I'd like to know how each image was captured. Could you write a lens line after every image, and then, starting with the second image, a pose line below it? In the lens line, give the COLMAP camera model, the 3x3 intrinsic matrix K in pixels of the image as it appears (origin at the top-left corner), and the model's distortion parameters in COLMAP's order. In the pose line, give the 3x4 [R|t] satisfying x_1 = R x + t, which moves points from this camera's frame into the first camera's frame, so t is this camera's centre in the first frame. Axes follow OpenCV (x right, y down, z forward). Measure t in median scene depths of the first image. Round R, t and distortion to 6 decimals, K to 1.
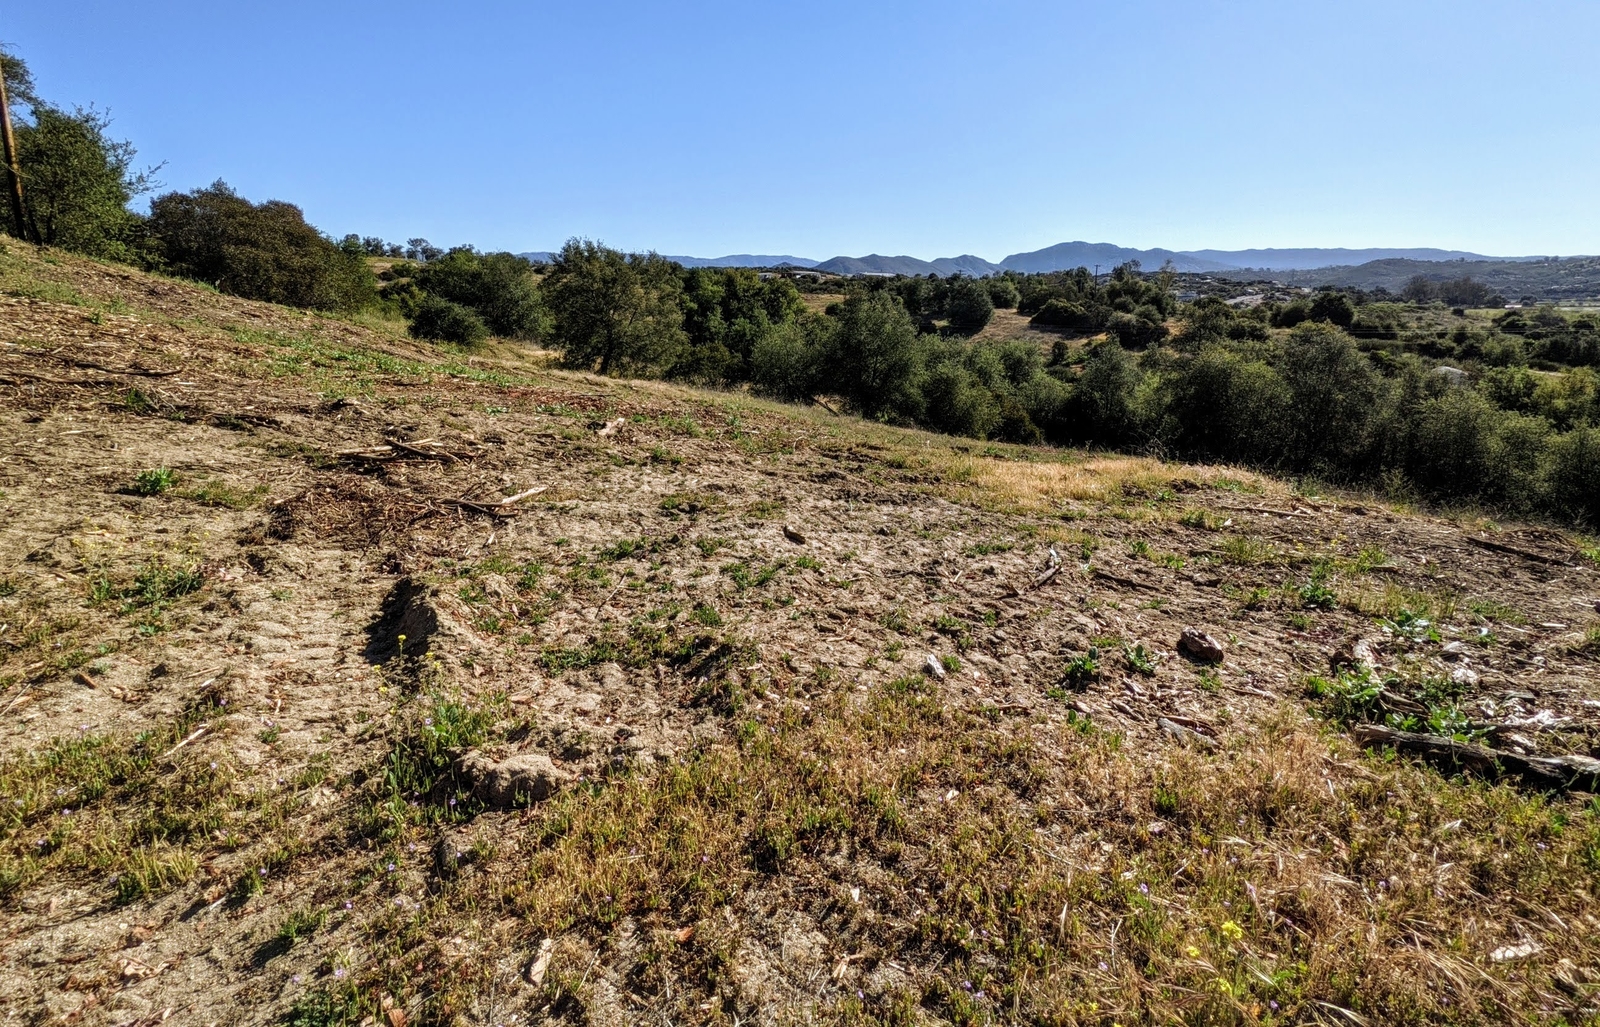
lens RADIAL K [[765.2, 0, 807.0], [0, 765.2, 422.8], [0, 0, 1]] dist [-0.001608, -0.001993]
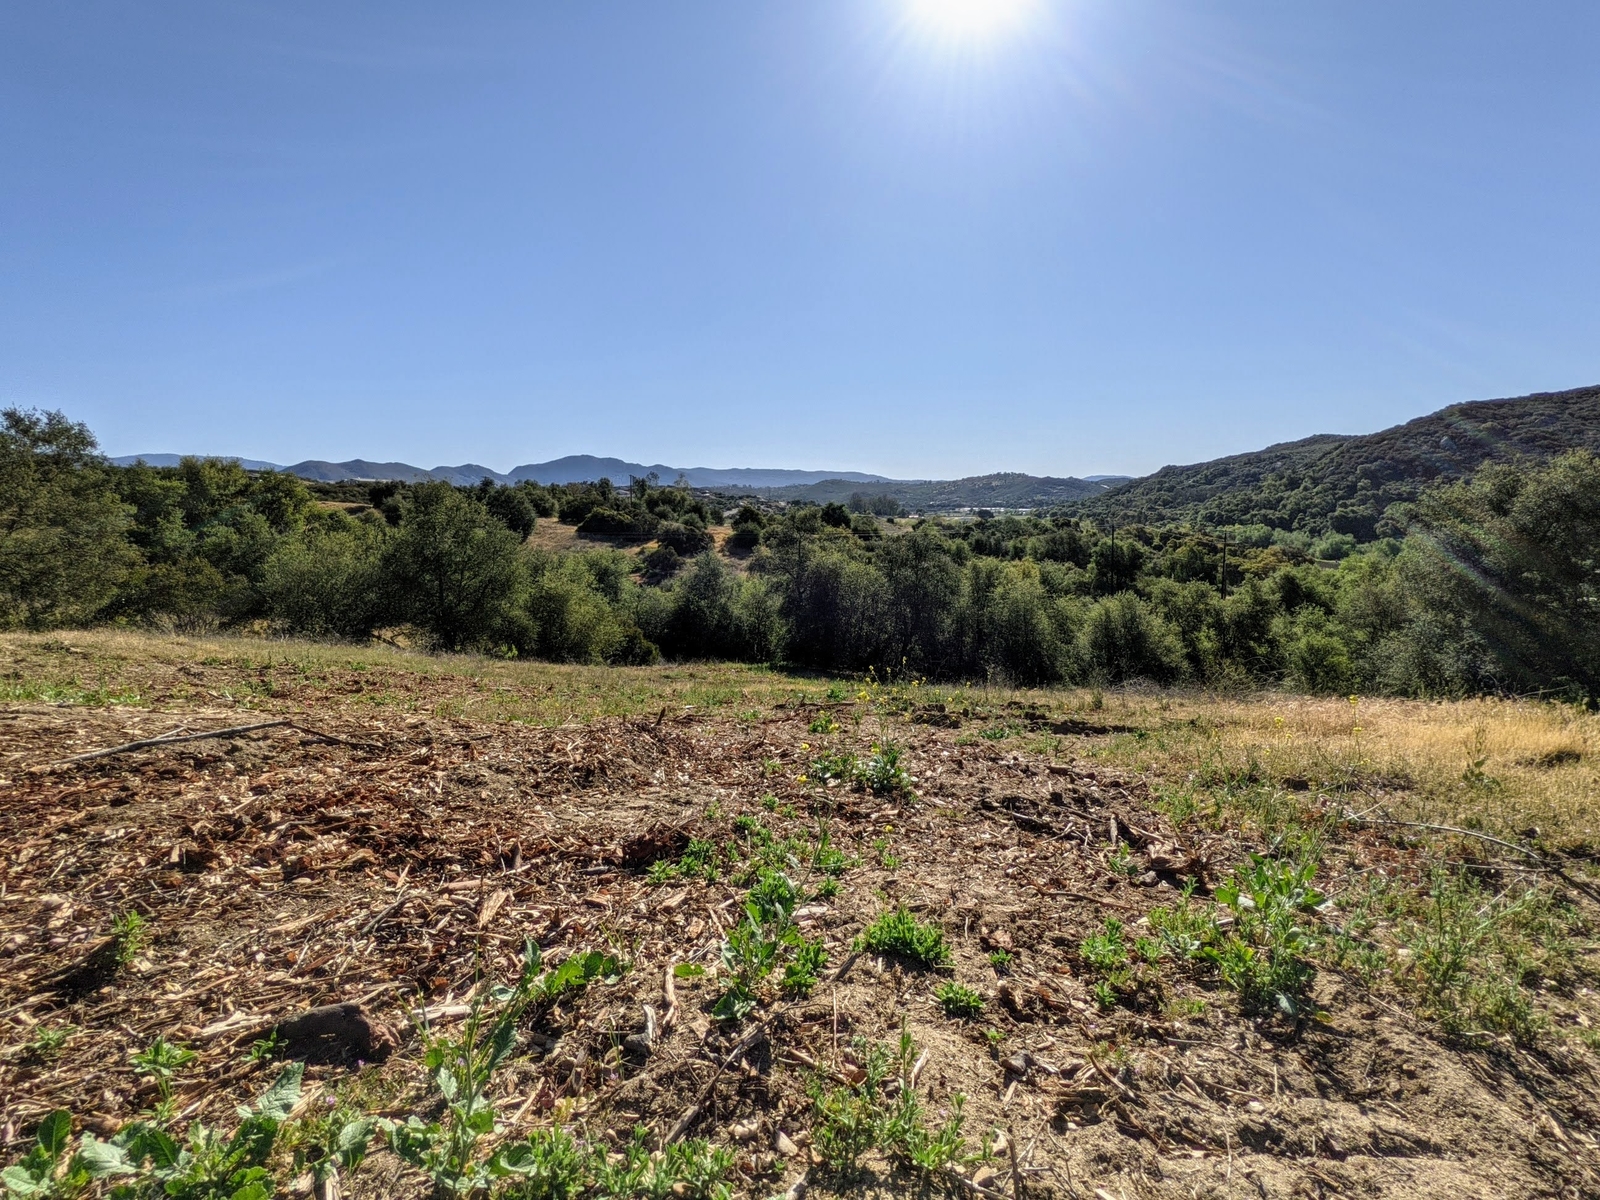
lens RADIAL K [[768.0, 0, 807.5], [0, 768.0, 598.5], [0, 0, 1]] dist [-0.005134, 0.001727]
pose [[0.819666, -0.063164, 0.569348, -0.058366], [0.089754, 0.995788, -0.018742, -0.013099], [-0.565766, 0.066463, 0.821883, 0.158418]]
